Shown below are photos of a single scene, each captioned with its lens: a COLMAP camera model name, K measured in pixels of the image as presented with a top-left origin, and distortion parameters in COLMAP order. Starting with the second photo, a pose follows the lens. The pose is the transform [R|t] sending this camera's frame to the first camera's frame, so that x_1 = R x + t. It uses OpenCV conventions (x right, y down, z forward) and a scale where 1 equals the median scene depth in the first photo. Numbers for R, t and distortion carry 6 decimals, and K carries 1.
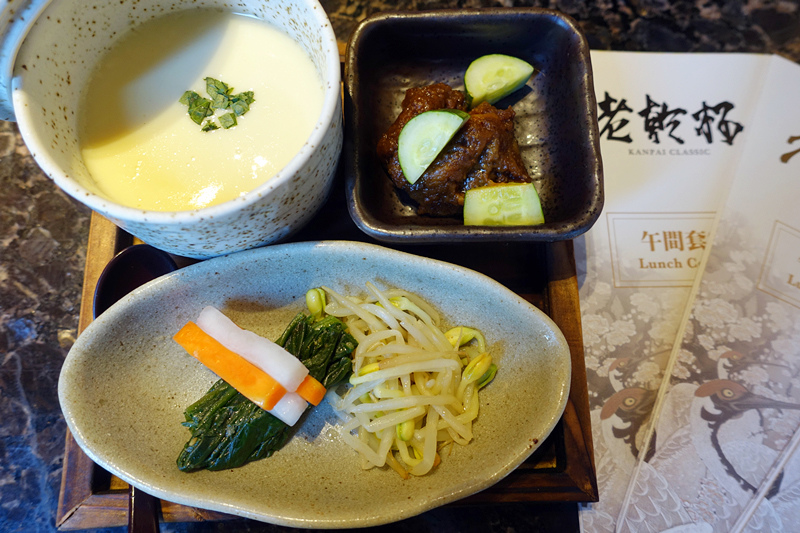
lens RADIAL K [[536.2, 0, 400.0], [0, 536.2, 266.5], [0, 0, 1]] dist [-0.006805, -0.002760]
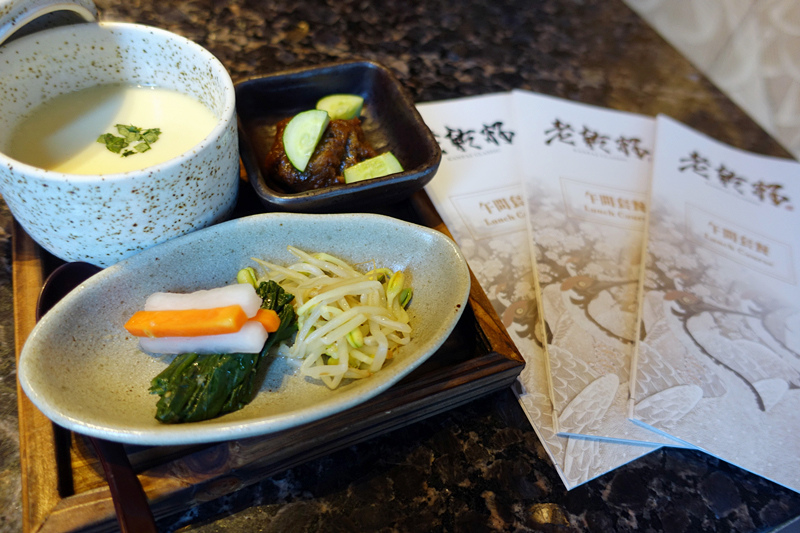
lens RADIAL K [[536.2, 0, 400.0], [0, 536.2, 266.5], [0, 0, 1]] dist [-0.006805, -0.002760]
pose [[0.922673, -0.238709, 0.302808, -0.200680], [0.331357, 0.892466, -0.306117, 0.512265], [-0.197172, 0.382783, 0.902552, -0.114003]]
